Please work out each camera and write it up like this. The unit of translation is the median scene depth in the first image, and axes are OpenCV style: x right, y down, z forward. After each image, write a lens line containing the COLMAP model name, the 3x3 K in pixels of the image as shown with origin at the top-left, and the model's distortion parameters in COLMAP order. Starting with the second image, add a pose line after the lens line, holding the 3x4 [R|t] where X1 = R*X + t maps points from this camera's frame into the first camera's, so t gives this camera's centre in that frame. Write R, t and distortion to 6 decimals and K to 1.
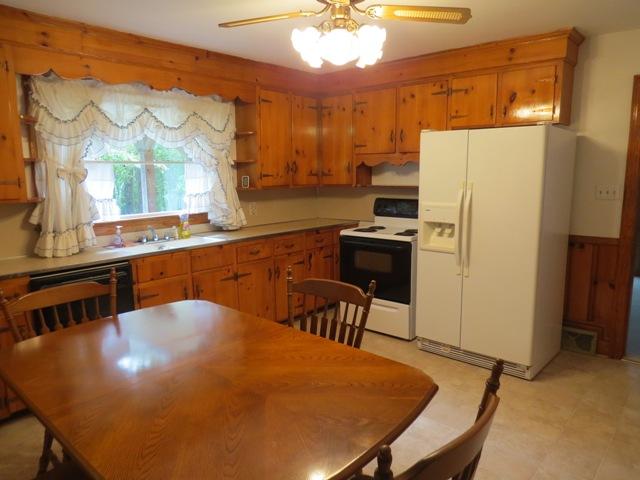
lens RADIAL K [[459.4, 0, 326.6], [0, 459.4, 243.8], [0, 0, 1]] dist [-0.008096, -0.000655]
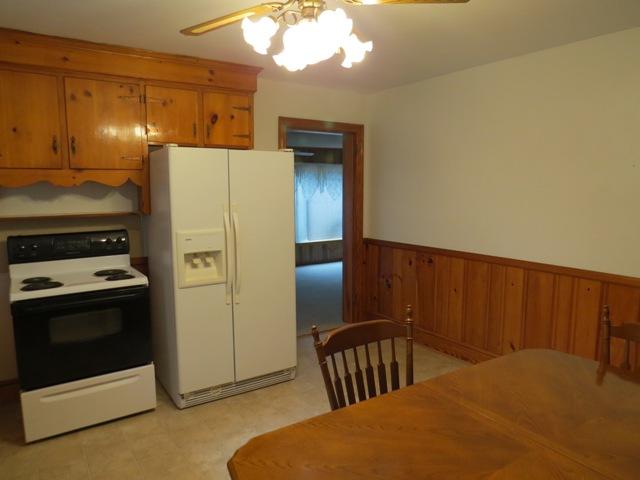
lens RADIAL K [[459.4, 0, 324.0], [0, 459.4, 240.1], [0, 0, 1]] dist [-0.008096, -0.000655]
pose [[0.248852, -0.114190, 0.961787, -0.700519], [0.161517, 0.984013, 0.075038, -0.127285], [-0.954979, 0.136672, 0.263317, 0.722608]]
